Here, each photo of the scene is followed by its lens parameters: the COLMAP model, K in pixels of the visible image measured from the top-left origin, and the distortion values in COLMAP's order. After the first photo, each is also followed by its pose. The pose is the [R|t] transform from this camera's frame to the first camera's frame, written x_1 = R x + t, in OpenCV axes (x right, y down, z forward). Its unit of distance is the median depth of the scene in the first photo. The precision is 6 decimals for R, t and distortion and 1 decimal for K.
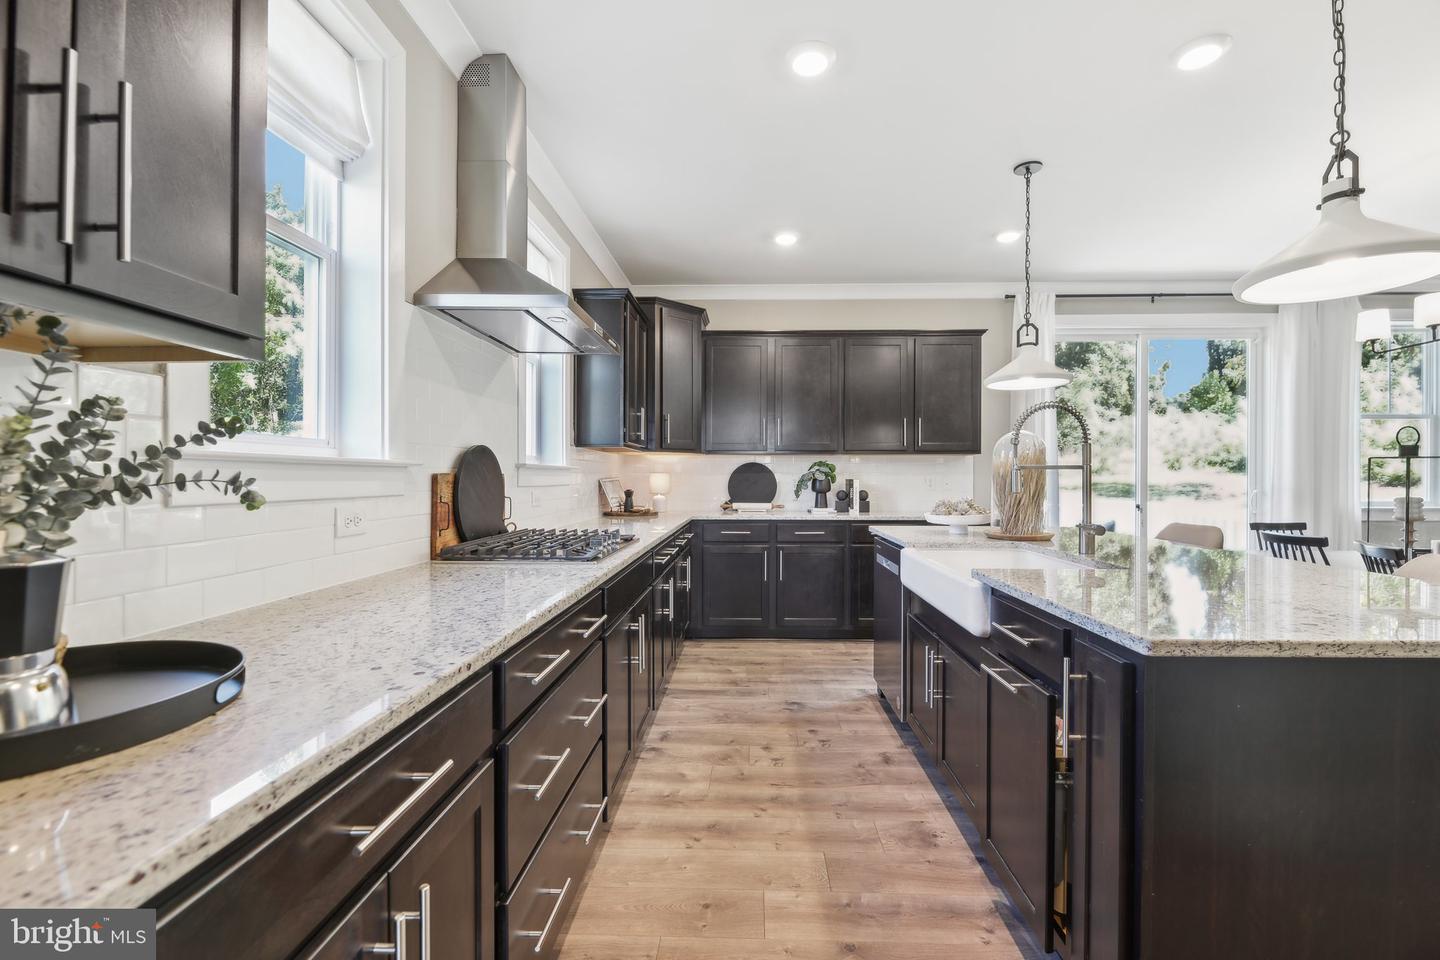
lens RADIAL K [[613.0, 0, 733.5], [0, 613.0, 476.2], [0, 0, 1]] dist [0.001777, 0.000007]
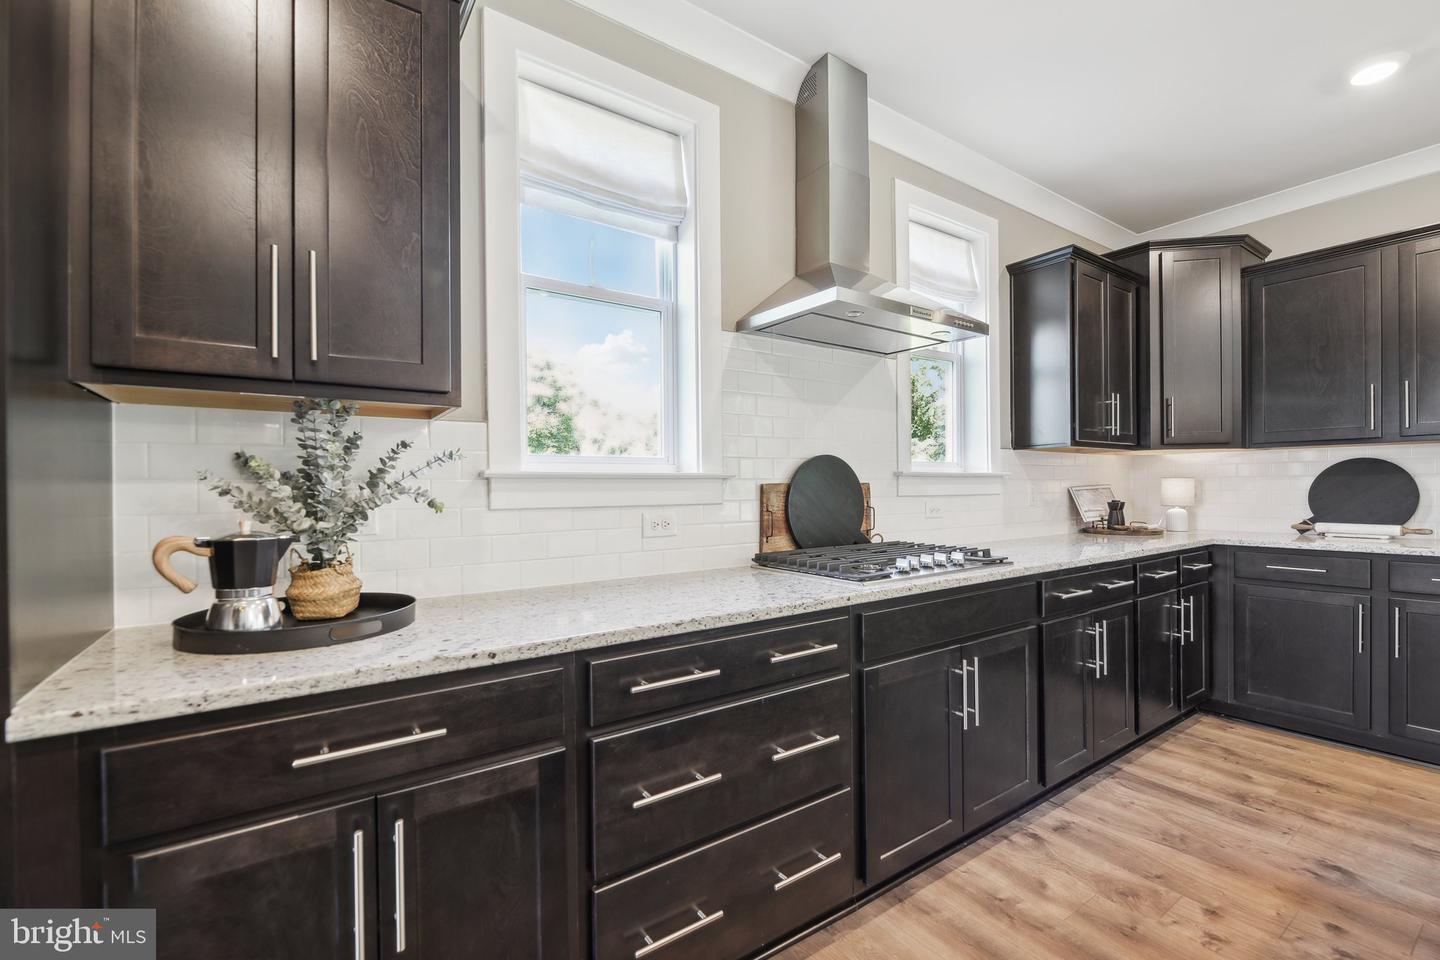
lens RADIAL K [[622.2, 0, 740.5], [0, 622.2, 489.5], [0, 0, 1]] dist [-0.001546, -0.000792]
pose [[0.609576, -0.005380, -0.792709, 0.197412], [0.011048, 0.999938, 0.001709, 0.001472], [0.792650, -0.009799, 0.609598, 0.171351]]
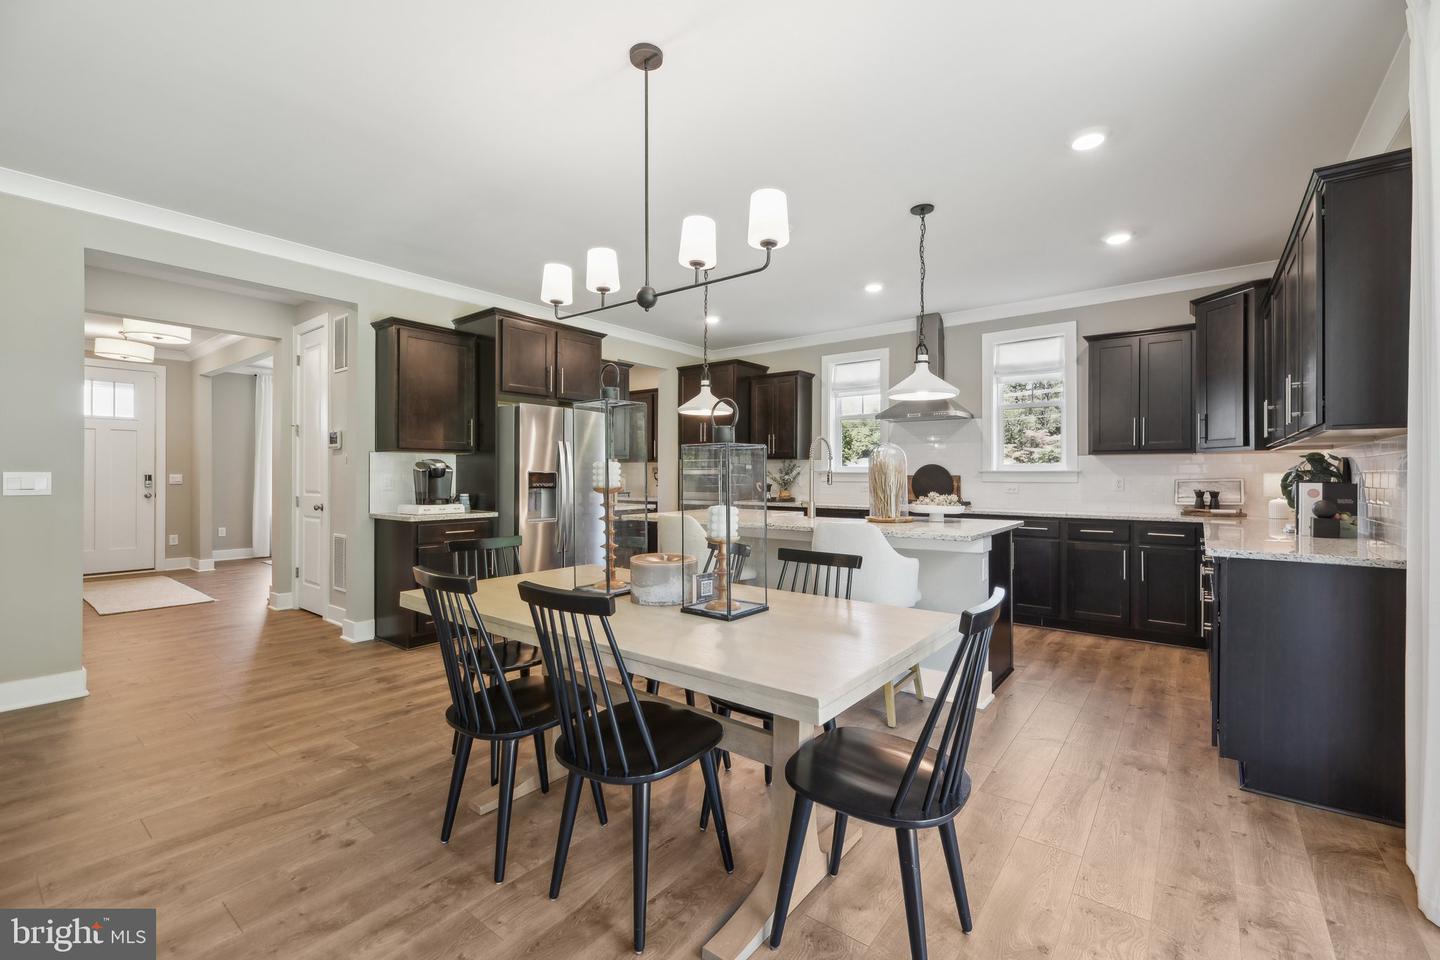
lens RADIAL K [[603.9, 0, 733.3], [0, 603.9, 471.5], [0, 0, 1]] dist [-0.001494, -0.000342]
pose [[-0.587948, -0.008556, -0.808853, 1.336949], [-0.002011, 0.999956, -0.009116, 0.001889], [0.808896, -0.003733, -0.587940, 1.150096]]
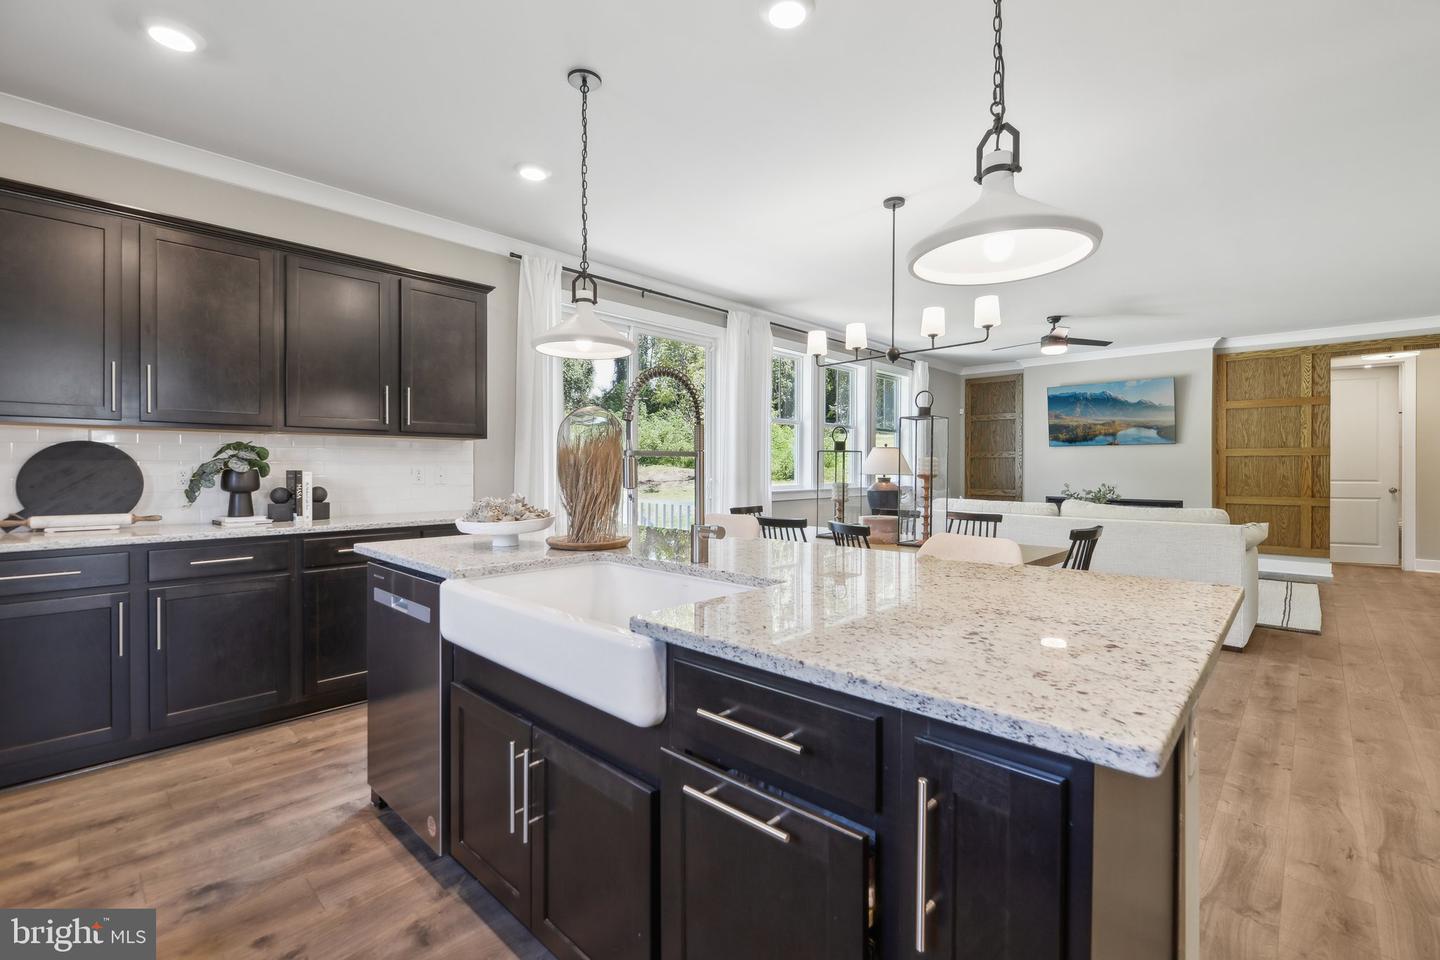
lens RADIAL K [[624.6, 0, 736.0], [0, 624.6, 470.8], [0, 0, 1]] dist [-0.001445, -0.002882]
pose [[0.658183, -0.005321, 0.752839, -0.003748], [0.000345, 0.999977, 0.006766, 0.001007], [-0.752858, -0.004193, 0.658170, 0.263185]]
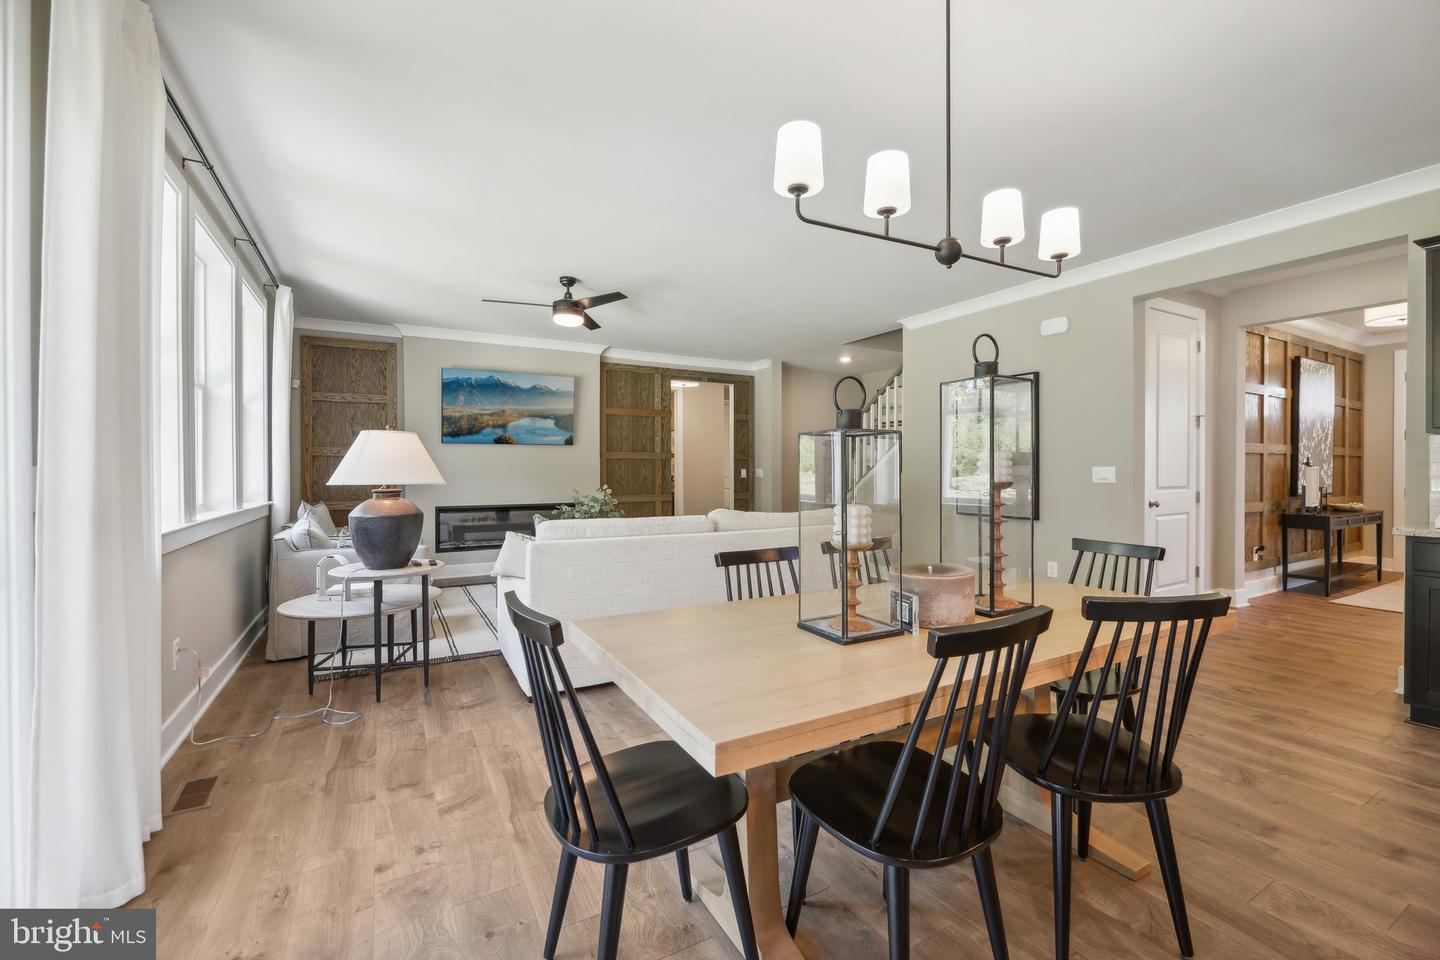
lens RADIAL K [[603.9, 0, 733.3], [0, 603.9, 471.5], [0, 0, 1]] dist [-0.001494, -0.000342]
pose [[-0.520650, -0.005548, 0.853752, 0.584381], [-0.001180, 0.999983, 0.005779, -0.000242], [-0.853770, 0.002002, -0.520647, 1.140182]]
